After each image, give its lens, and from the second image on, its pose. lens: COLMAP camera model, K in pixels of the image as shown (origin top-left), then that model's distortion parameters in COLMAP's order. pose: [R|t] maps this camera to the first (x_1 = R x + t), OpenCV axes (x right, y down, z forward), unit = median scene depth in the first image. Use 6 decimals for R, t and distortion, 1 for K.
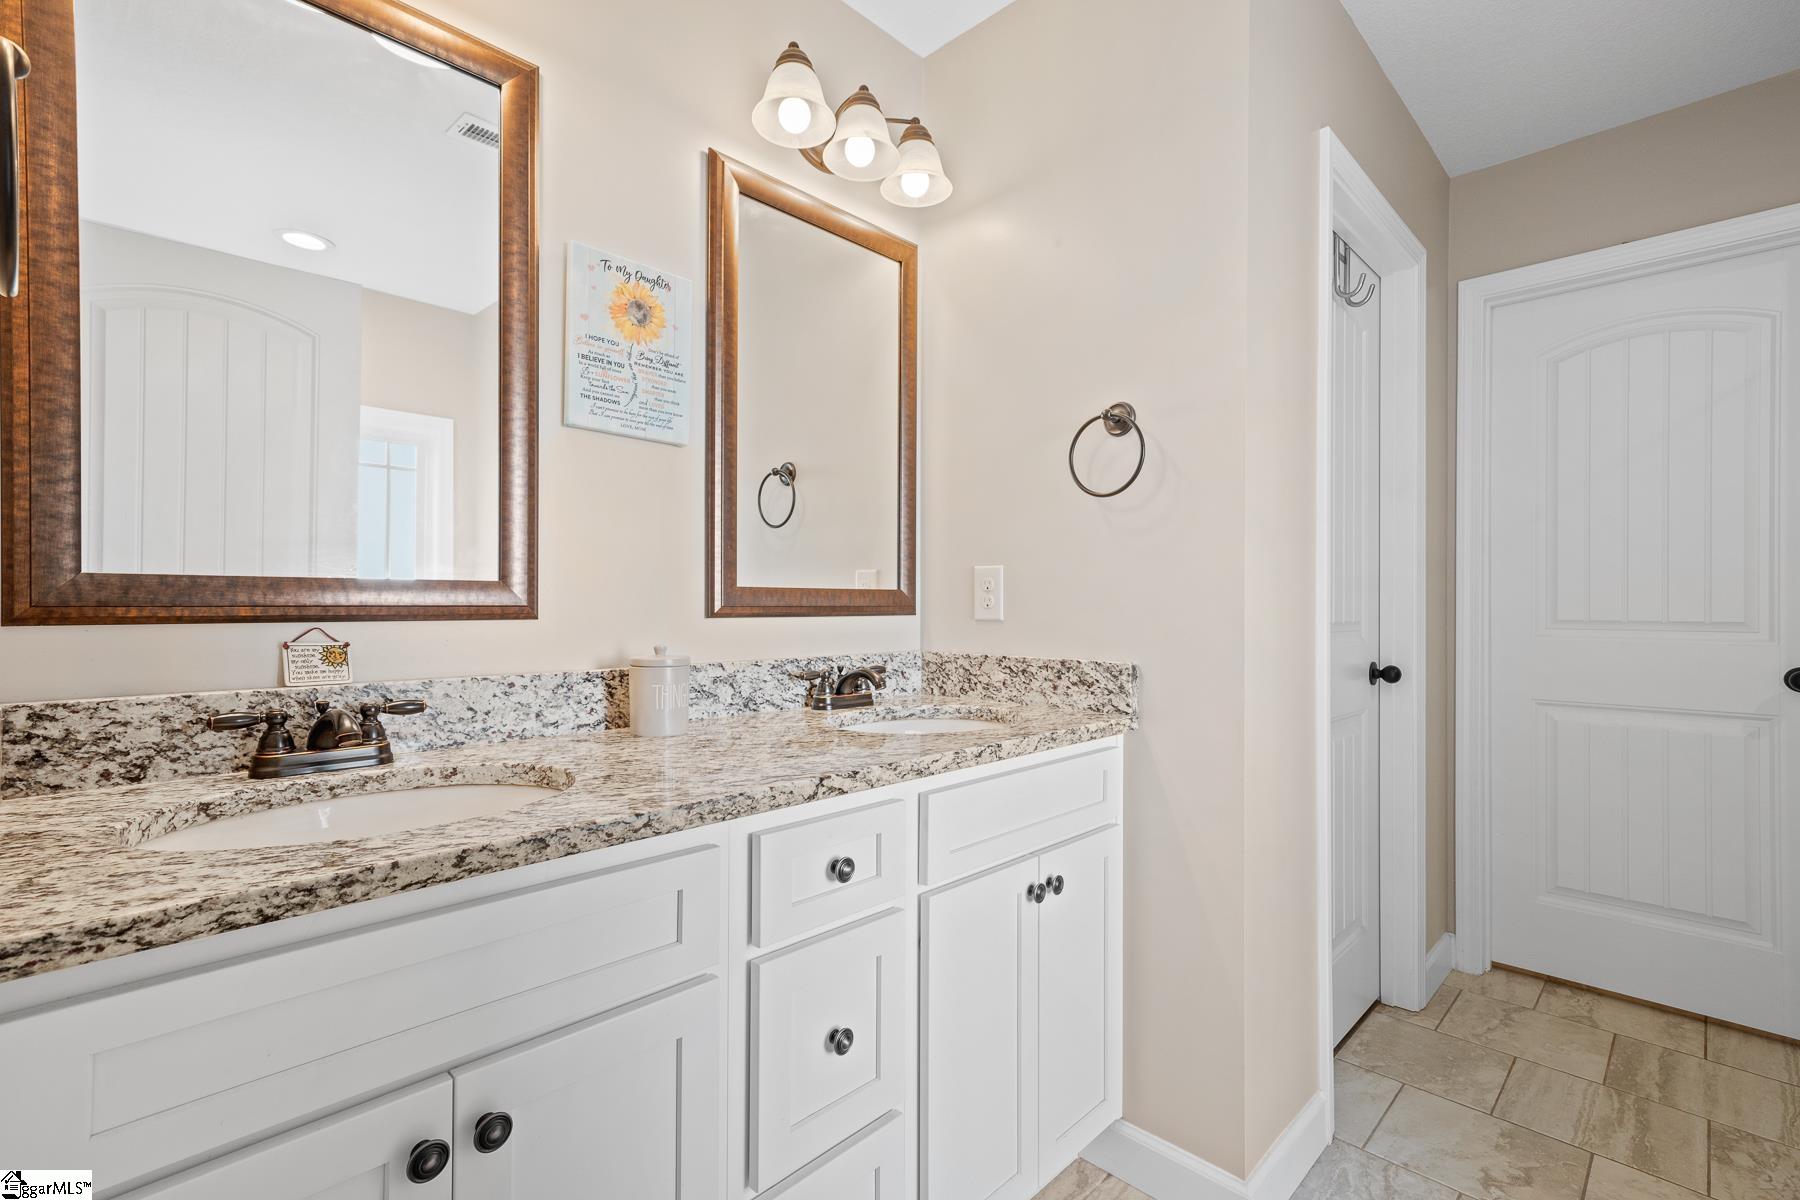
lens RADIAL K [[851.4, 0, 901.6], [0, 851.4, 598.8], [0, 0, 1]] dist [0.005015, 0.000065]
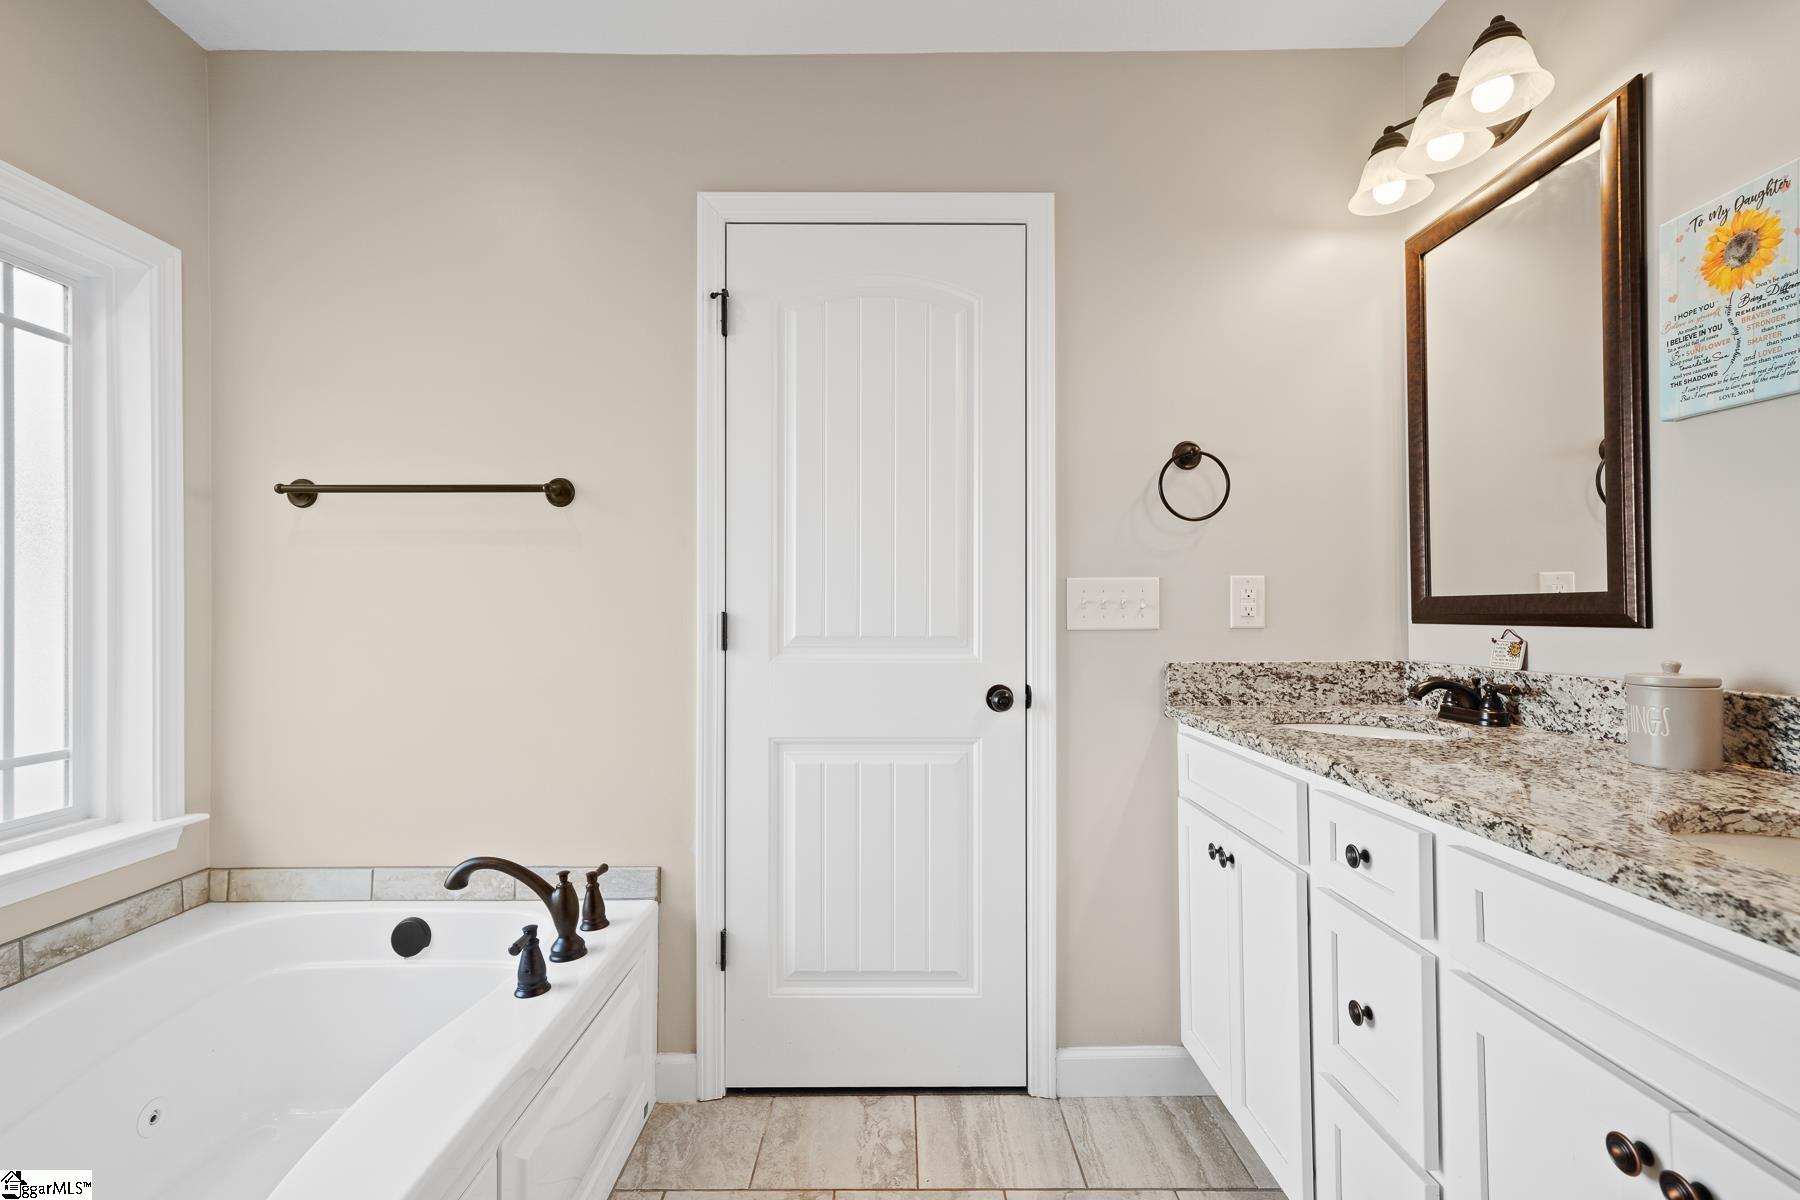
lens RADIAL K [[851.4, 0, 900.7], [0, 851.4, 607.4], [0, 0, 1]] dist [0.005015, 0.000065]
pose [[-0.717587, -0.007401, -0.696429, 0.906177], [0.000894, 0.999933, -0.011548, 0.011000], [0.696468, -0.008909, -0.717533, 1.137455]]
